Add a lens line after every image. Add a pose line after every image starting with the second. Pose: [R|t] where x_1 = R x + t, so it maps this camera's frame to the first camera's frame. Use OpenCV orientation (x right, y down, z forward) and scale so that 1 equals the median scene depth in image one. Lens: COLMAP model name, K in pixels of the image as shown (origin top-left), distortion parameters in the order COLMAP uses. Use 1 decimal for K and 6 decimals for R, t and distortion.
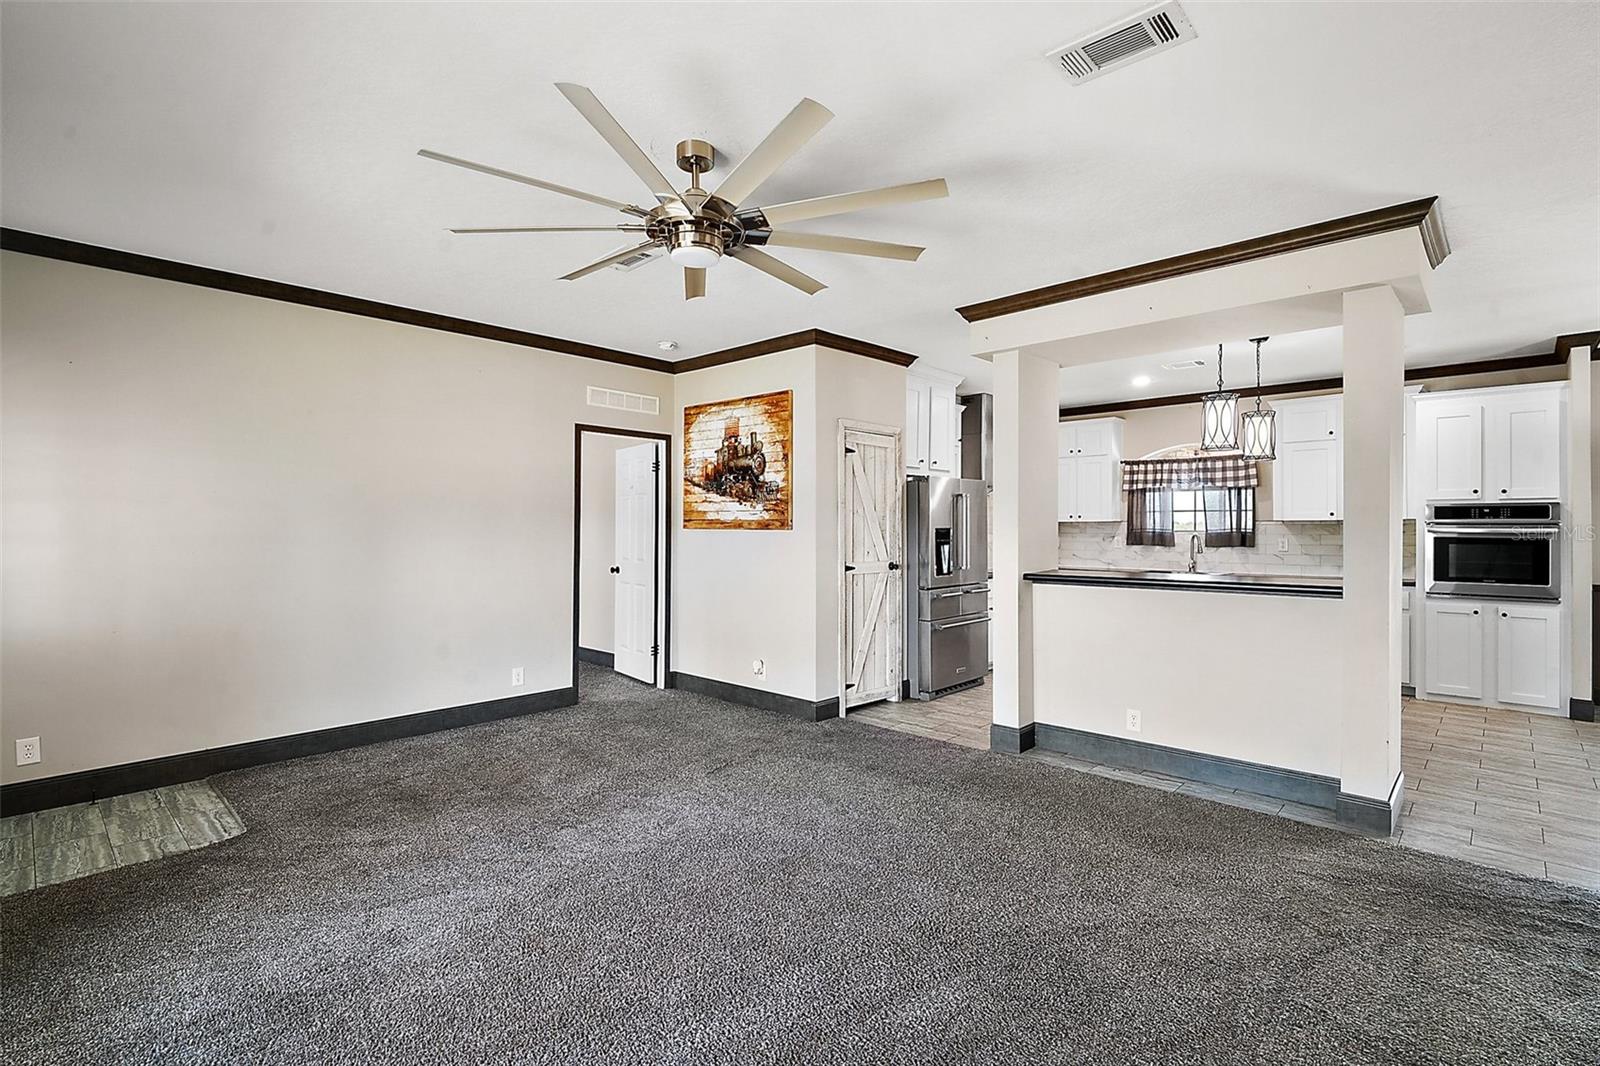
lens RADIAL K [[743.7, 0, 805.3], [0, 743.7, 529.9], [0, 0, 1]] dist [-0.006440, -0.000005]
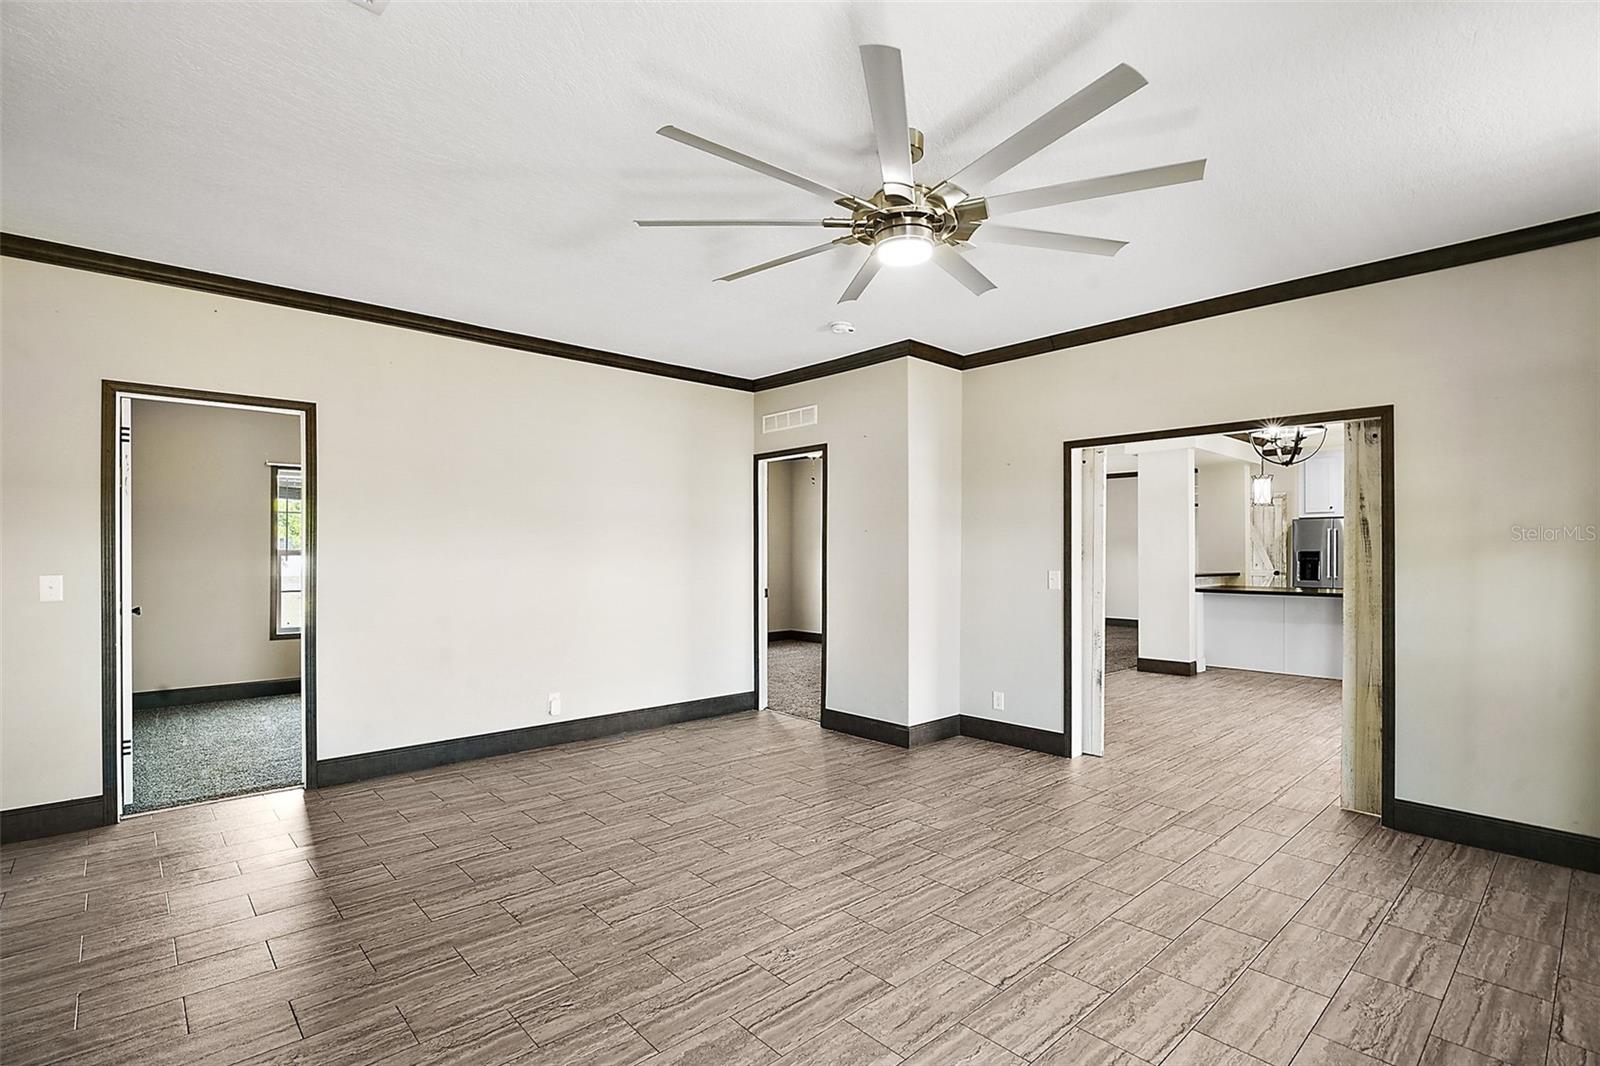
lens RADIAL K [[743.7, 0, 806.8], [0, 743.7, 554.3], [0, 0, 1]] dist [-0.006440, -0.000005]
pose [[-0.062879, 0.001781, -0.998020, 1.887932], [-0.008662, 0.999960, 0.002330, 0.010879], [0.997984, 0.008791, -0.062861, 0.012458]]
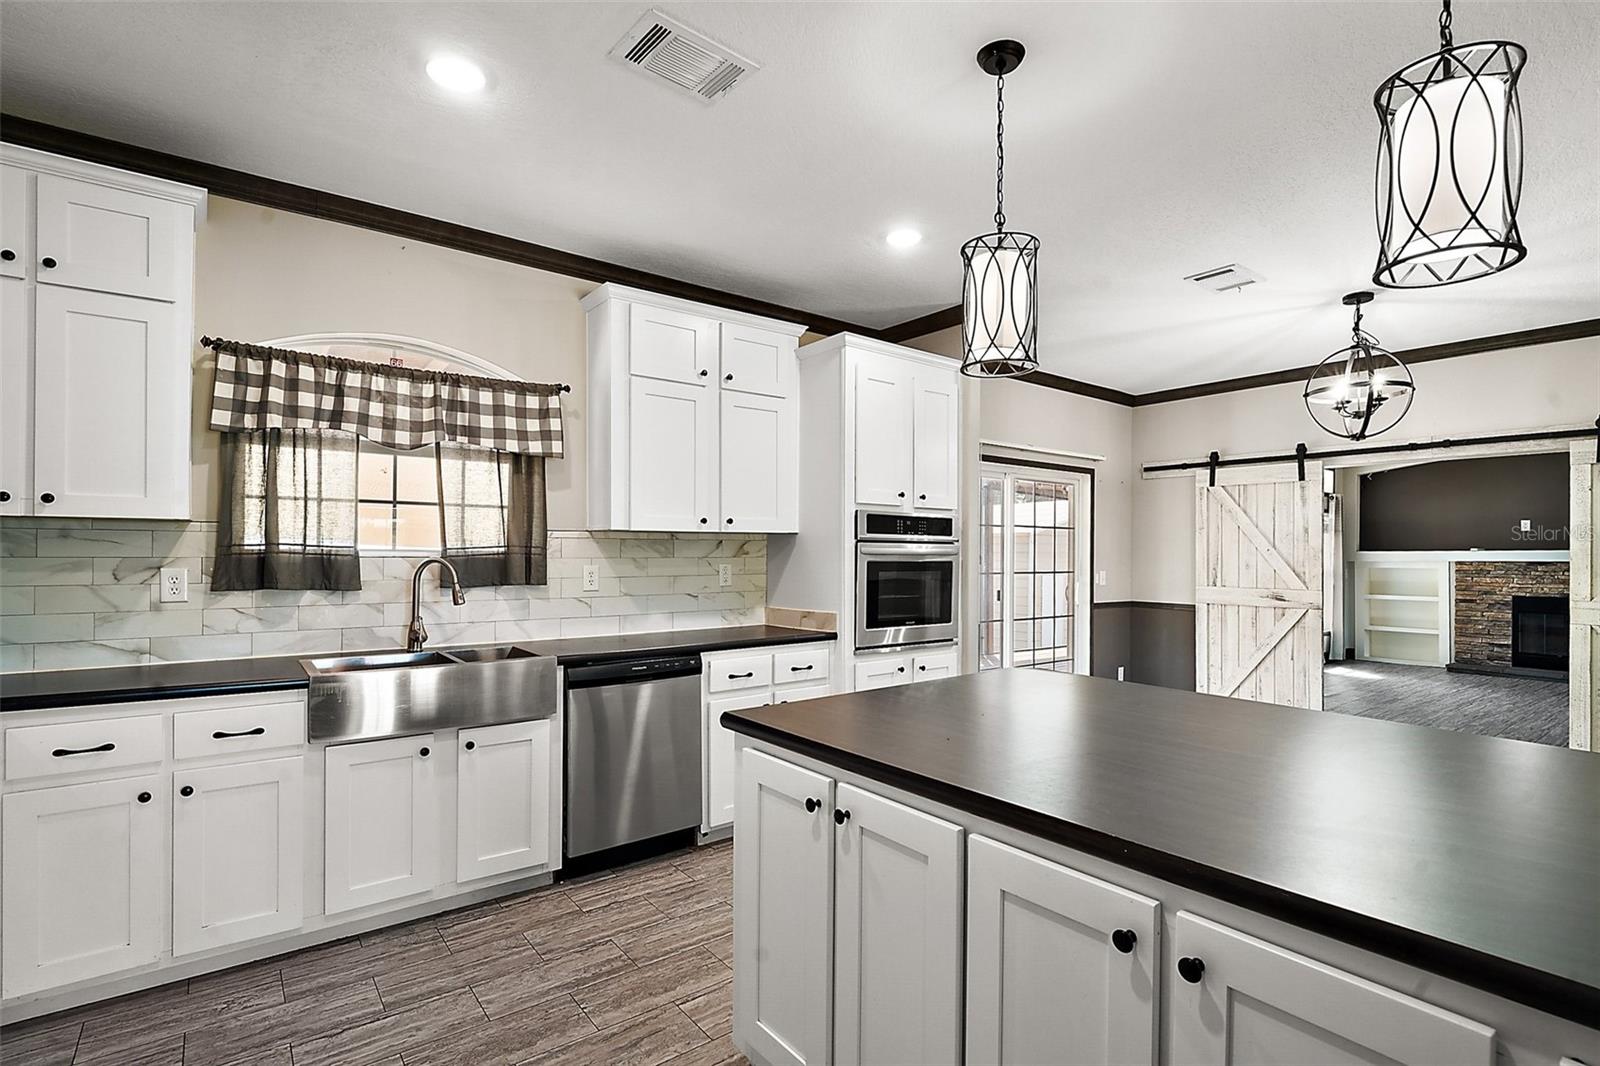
lens RADIAL K [[743.7, 0, 809.3], [0, 743.7, 551.9], [0, 0, 1]] dist [-0.006440, -0.000005]
pose [[0.152761, -0.001056, 0.988263, 0.195903], [-0.004003, 0.999991, 0.001687, 0.000820], [-0.988255, -0.004213, 0.152755, 0.938252]]
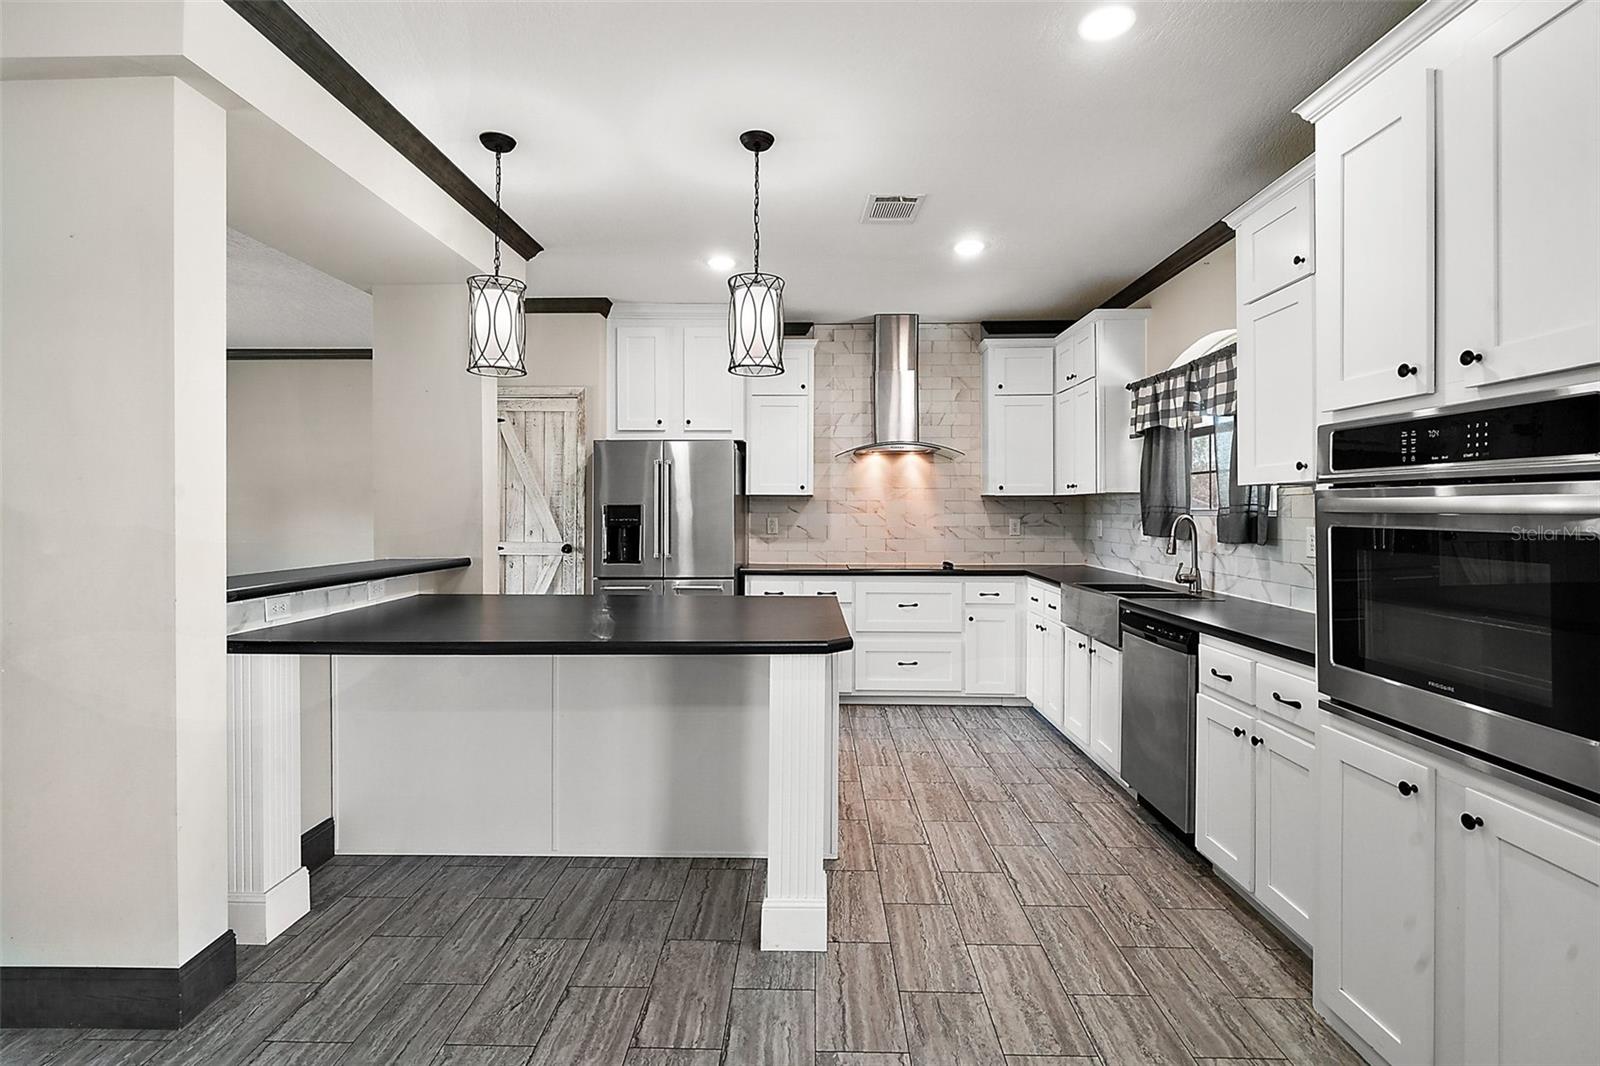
lens RADIAL K [[743.7, 0, 801.0], [0, 743.7, 509.6], [0, 0, 1]] dist [-0.006440, -0.000005]
pose [[0.677967, 0.001182, -0.735091, 0.919230], [-0.003427, 0.999993, -0.001553, 0.004118], [0.735084, 0.003572, 0.677966, 0.605396]]
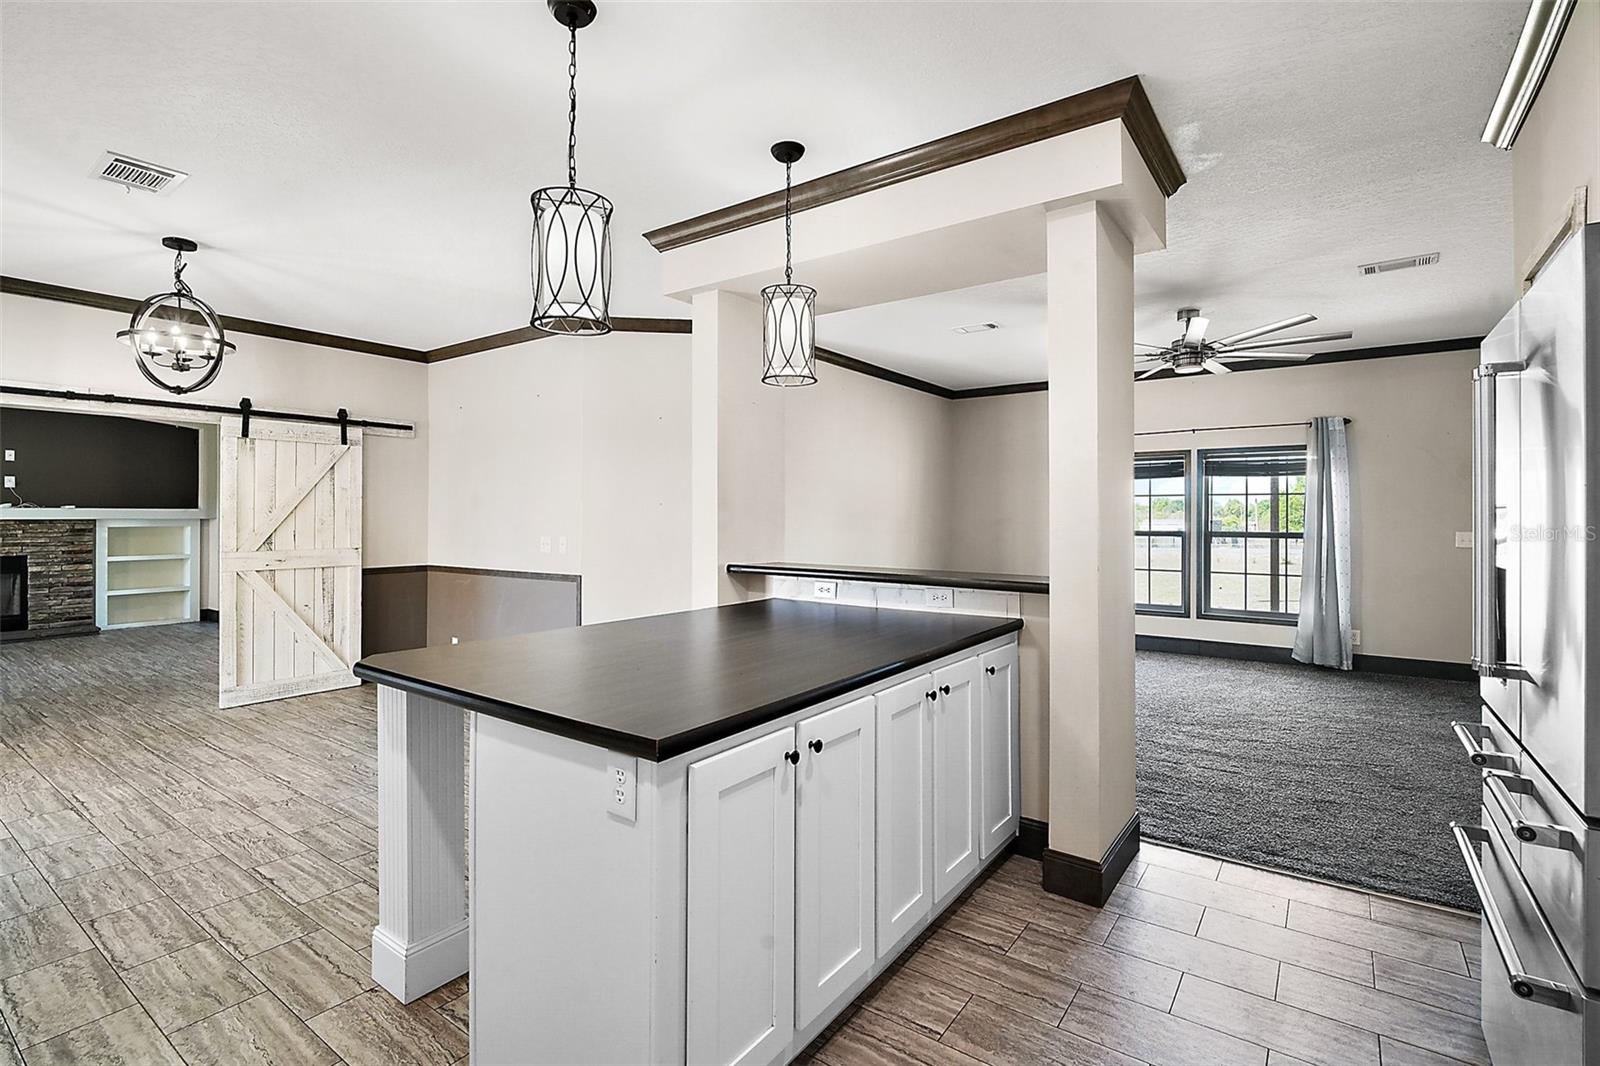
lens RADIAL K [[743.7, 0, 802.1], [0, 743.7, 509.4], [0, 0, 1]] dist [-0.006440, -0.000005]
pose [[-0.989348, -0.002536, -0.145551, 0.495363], [-0.001987, 0.999990, -0.003913, -0.000770], [0.145559, -0.003582, -0.989343, 1.254347]]
